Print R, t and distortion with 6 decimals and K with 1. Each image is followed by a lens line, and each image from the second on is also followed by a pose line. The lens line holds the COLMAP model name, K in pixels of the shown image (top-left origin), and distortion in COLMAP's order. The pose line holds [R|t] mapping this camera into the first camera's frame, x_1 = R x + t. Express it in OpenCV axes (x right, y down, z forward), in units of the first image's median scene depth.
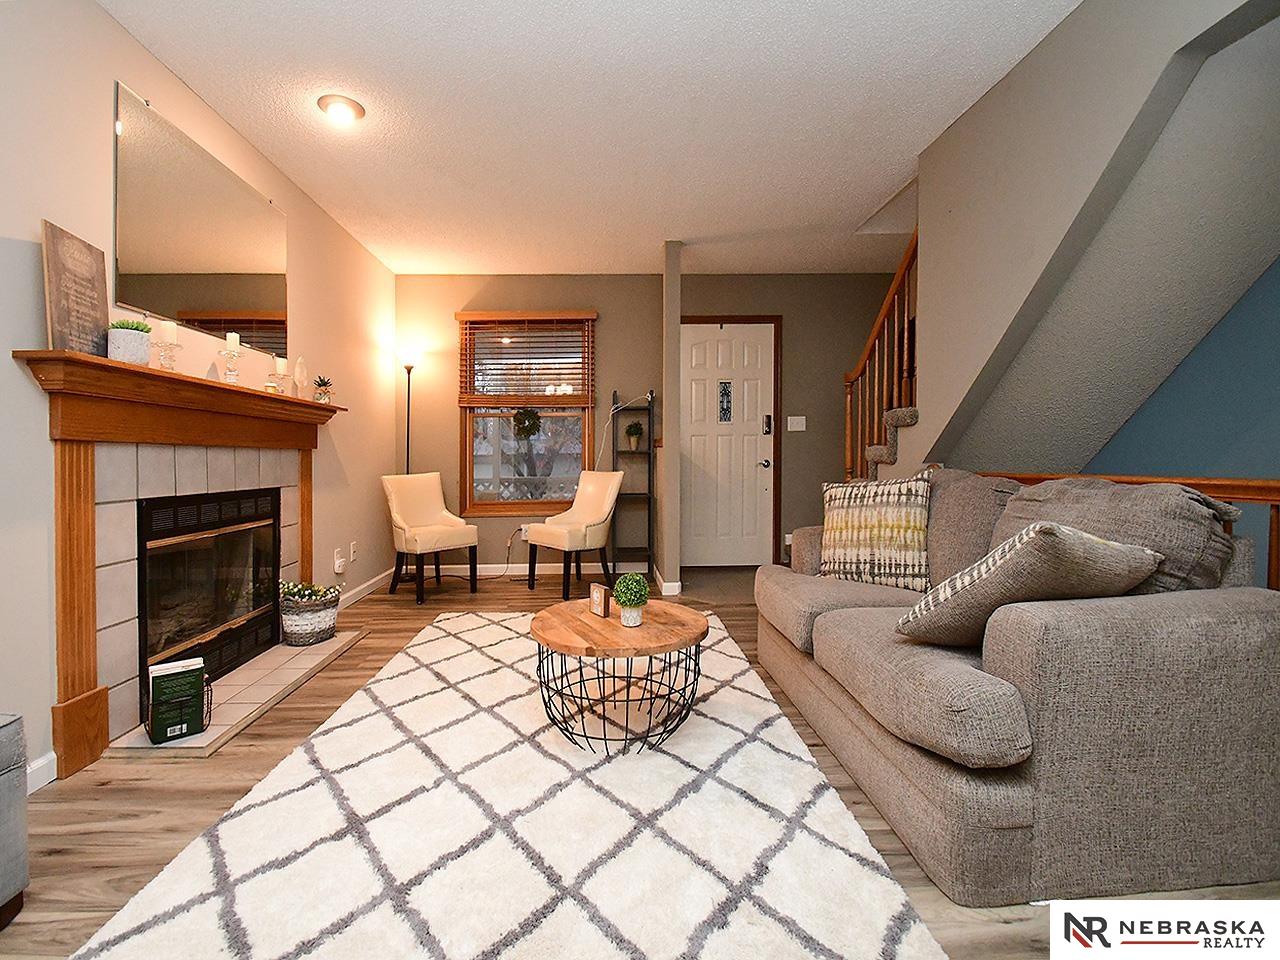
lens RADIAL K [[550.1, 0, 635.3], [0, 550.1, 471.5], [0, 0, 1]] dist [-0.011536, -0.003680]
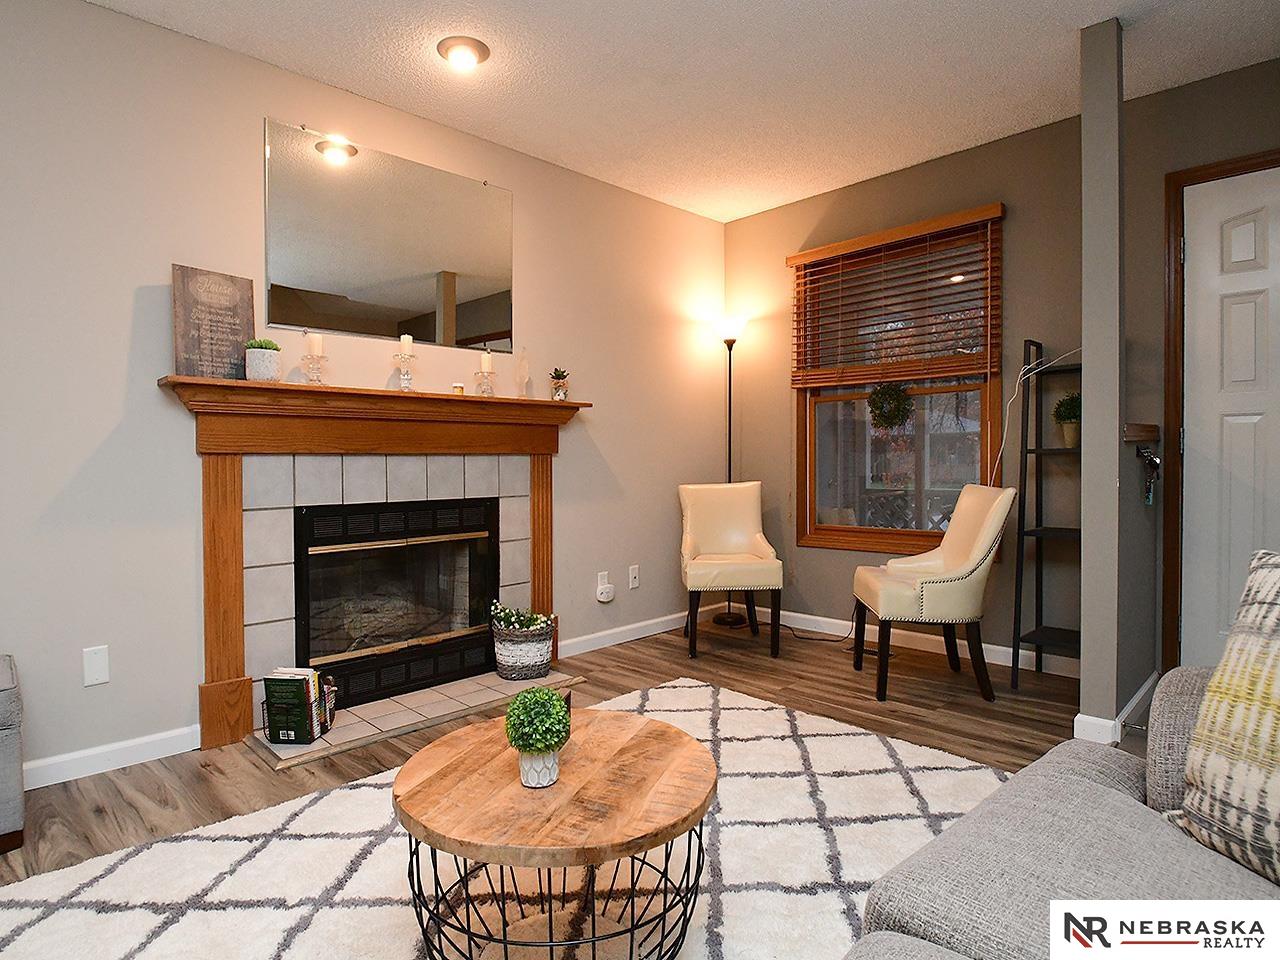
lens RADIAL K [[716.9, 0, 646.9], [0, 716.9, 471.6], [0, 0, 1]] dist [-0.017464, -0.002660]
pose [[0.668301, 0.012389, -0.743788, 0.463150], [-0.013266, 0.999901, 0.004736, -0.026865], [0.743773, 0.006702, 0.668399, 0.470845]]
